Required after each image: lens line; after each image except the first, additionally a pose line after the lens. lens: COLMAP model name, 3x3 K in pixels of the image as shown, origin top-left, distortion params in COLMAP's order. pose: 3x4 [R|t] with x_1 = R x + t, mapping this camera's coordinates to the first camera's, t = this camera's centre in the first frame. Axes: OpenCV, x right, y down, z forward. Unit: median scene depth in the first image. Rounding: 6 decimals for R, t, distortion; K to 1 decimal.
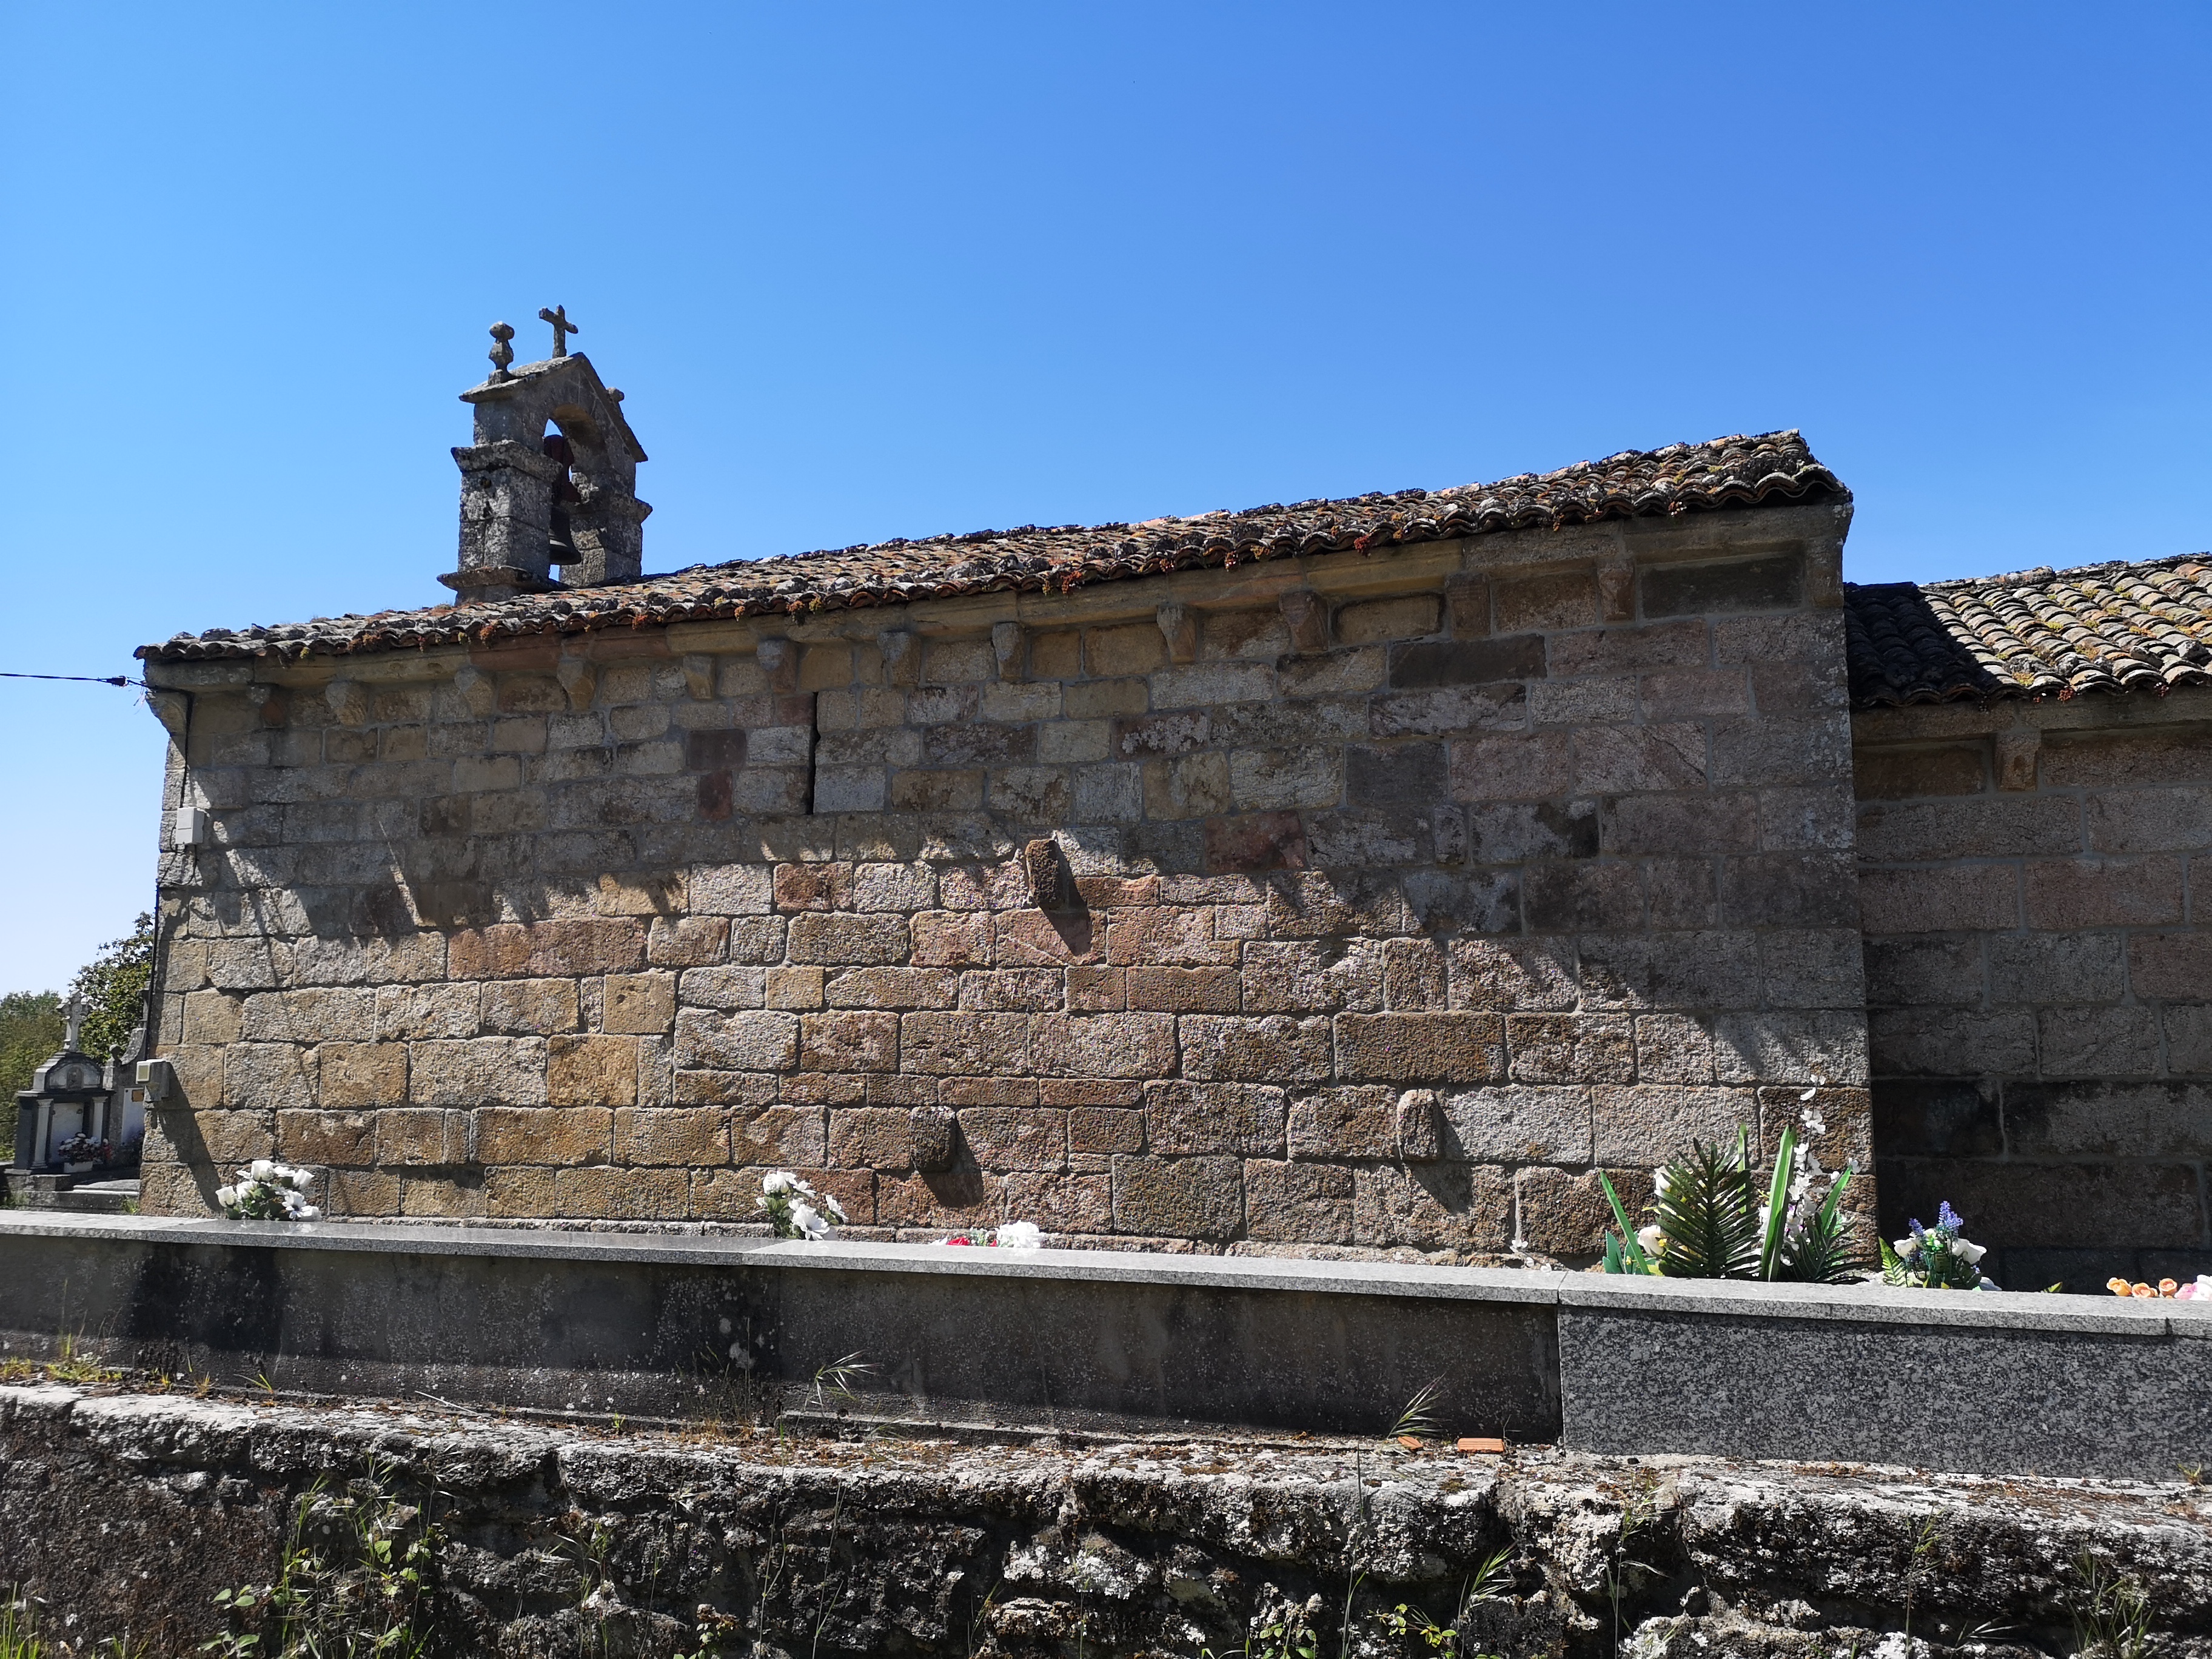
lens RADIAL K [[1682.7, 0, 1106.0], [0, 1682.7, 829.5], [0, 0, 1]] dist [0.071603, -0.076967]
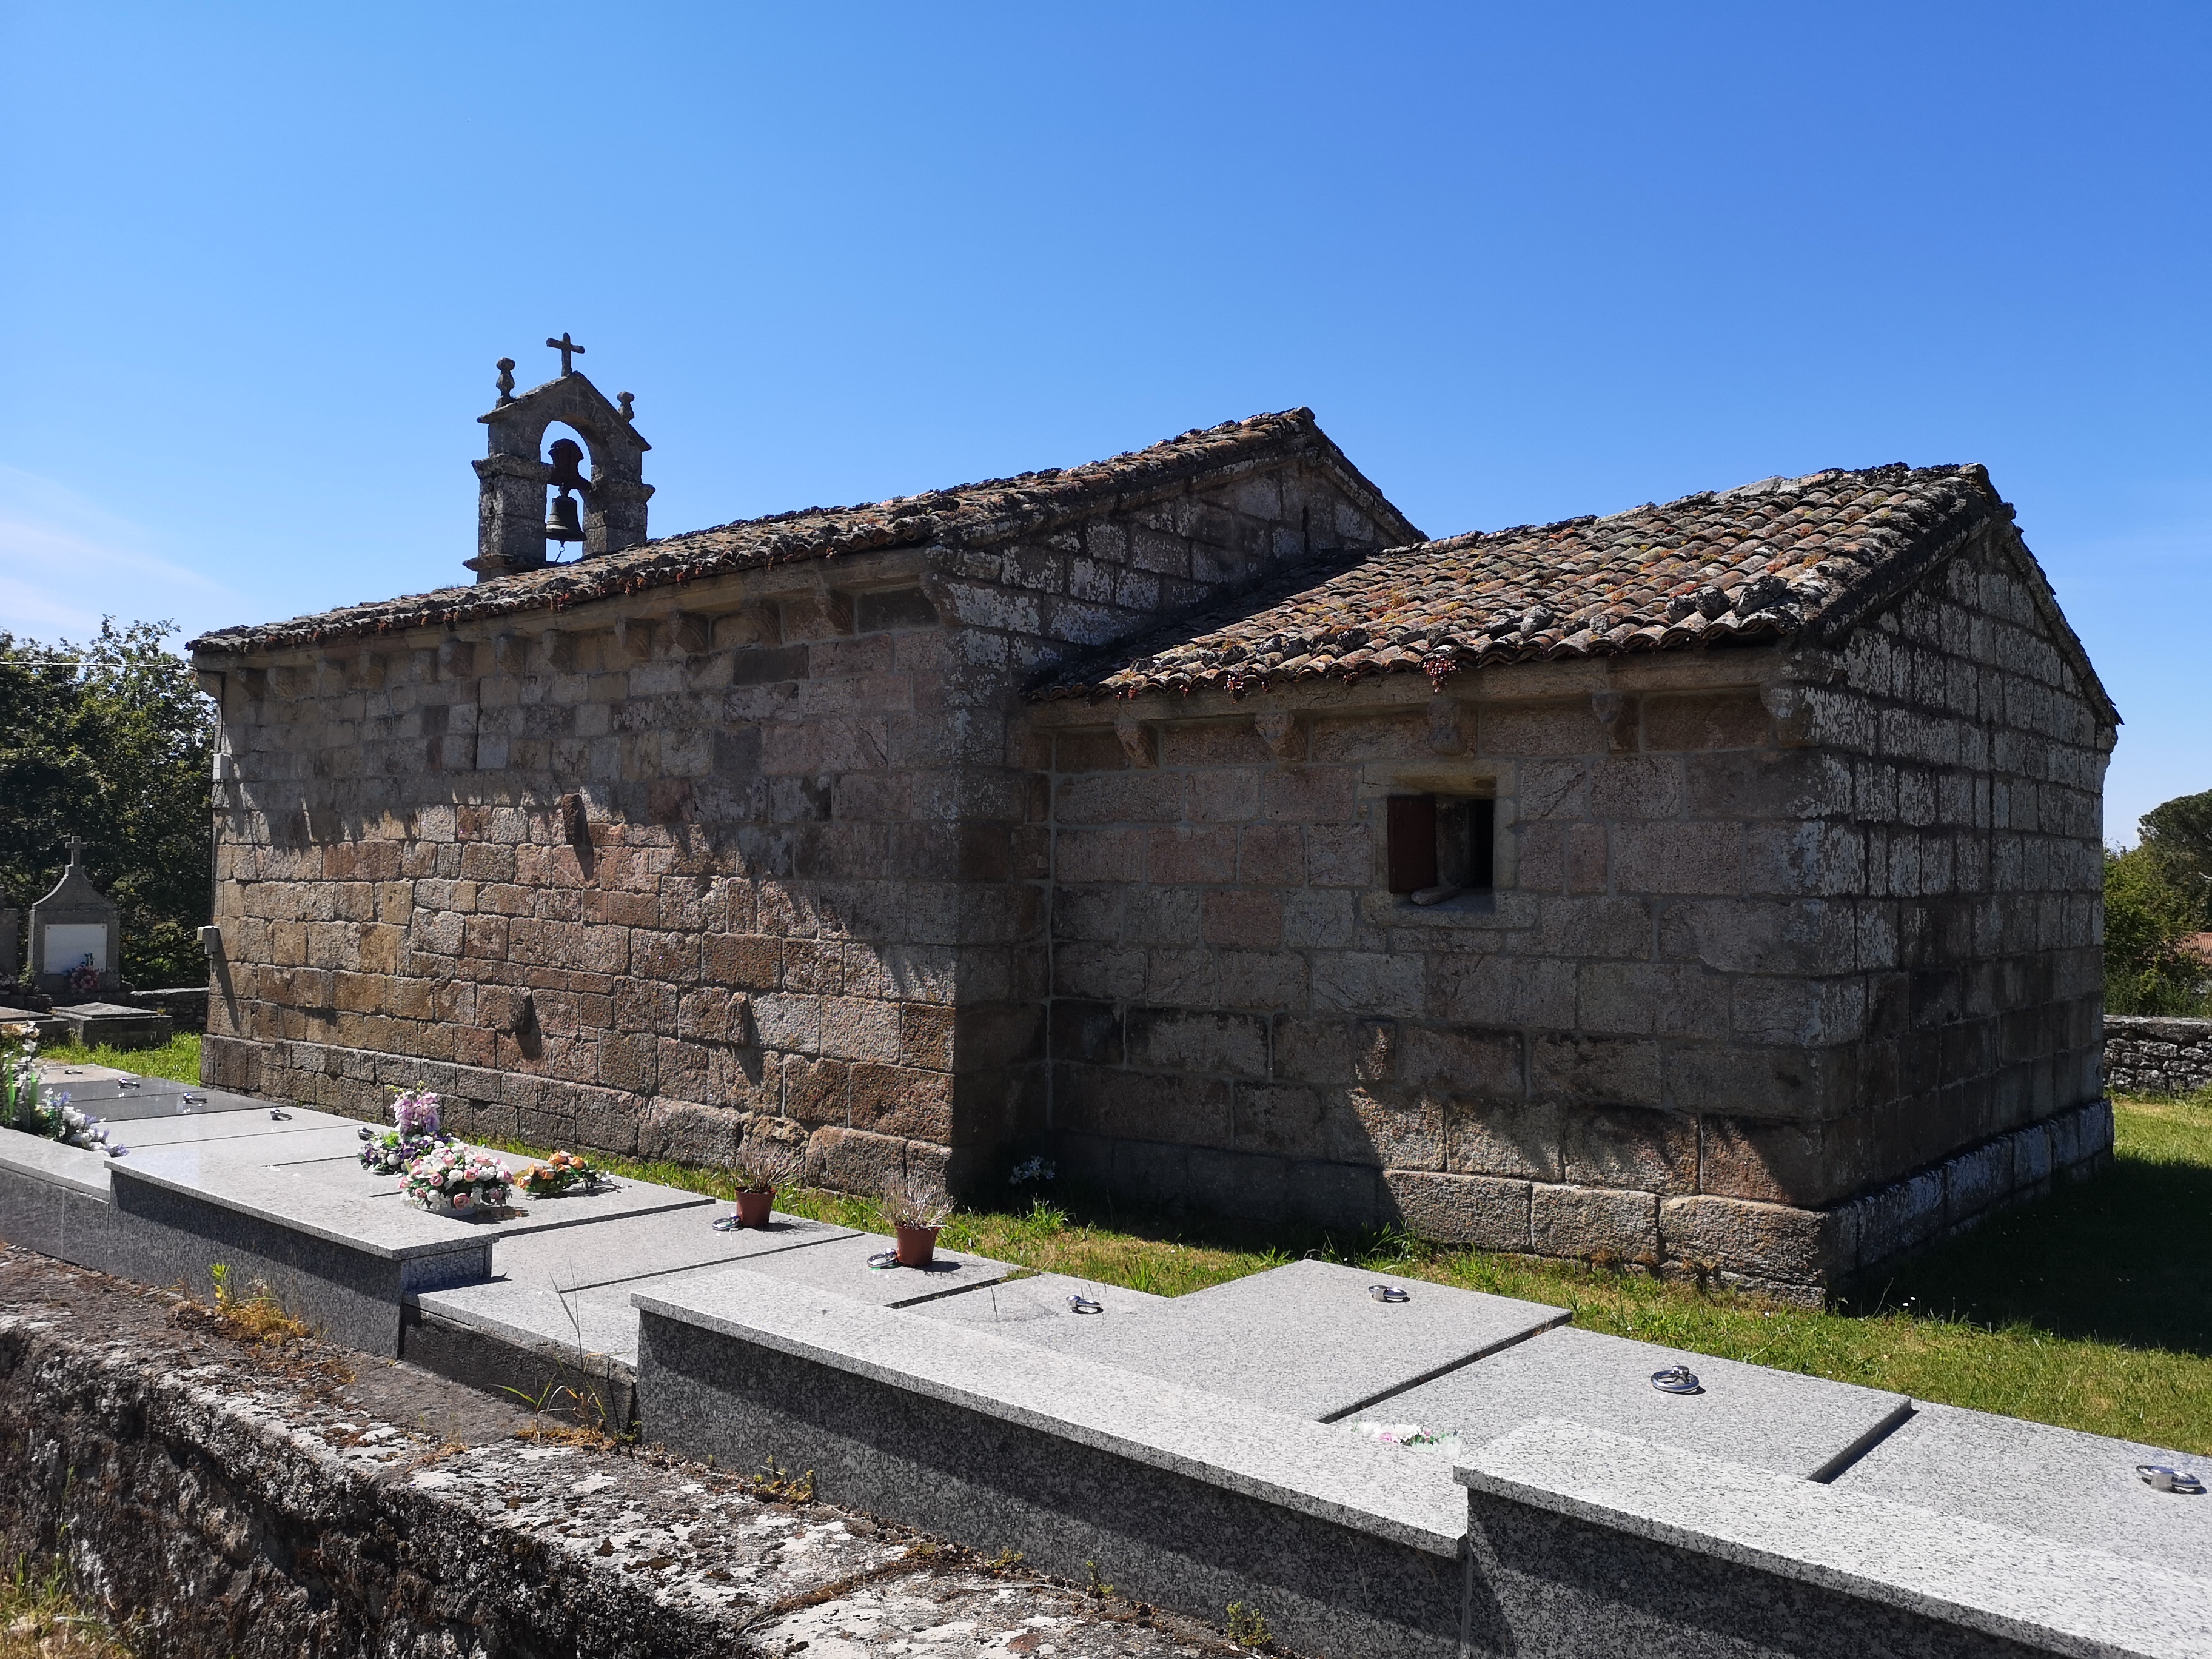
lens RADIAL K [[1682.7, 0, 1106.0], [0, 1682.7, 829.5], [0, 0, 1]] dist [0.071603, -0.076967]
pose [[0.936494, 0.012239, -0.350471, 0.877713], [0.020462, 0.995781, 0.089451, -0.081974], [0.350087, -0.090941, 0.932292, -0.116641]]
